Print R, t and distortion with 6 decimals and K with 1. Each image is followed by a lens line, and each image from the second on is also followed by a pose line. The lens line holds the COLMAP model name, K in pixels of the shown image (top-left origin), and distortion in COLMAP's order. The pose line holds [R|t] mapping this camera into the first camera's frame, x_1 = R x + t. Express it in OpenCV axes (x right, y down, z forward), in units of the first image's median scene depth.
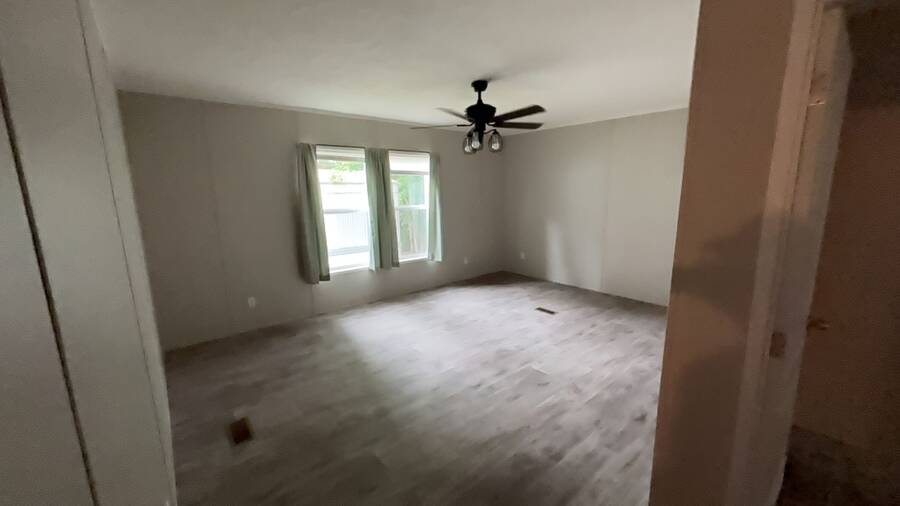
lens RADIAL K [[357.7, 0, 450.0], [0, 357.7, 253.0], [0, 0, 1]] dist [0.000513, 0.000027]
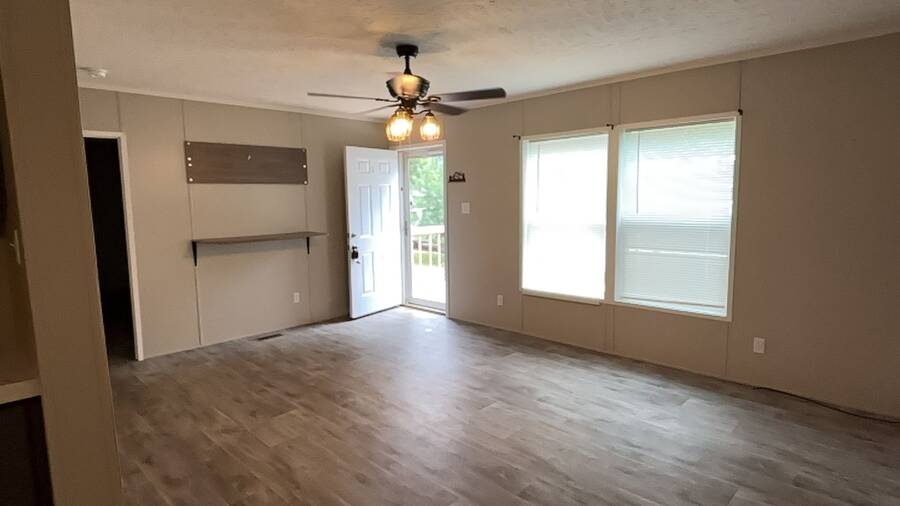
lens RADIAL K [[494.4, 0, 450.0], [0, 494.4, 253.0], [0, 0, 1]] dist [0.003706, 0.000456]
pose [[0.100570, 0.120011, -0.987665, 1.353584], [-0.163101, 0.981257, 0.102625, -0.206928], [0.981470, 0.150769, 0.118259, 1.177475]]
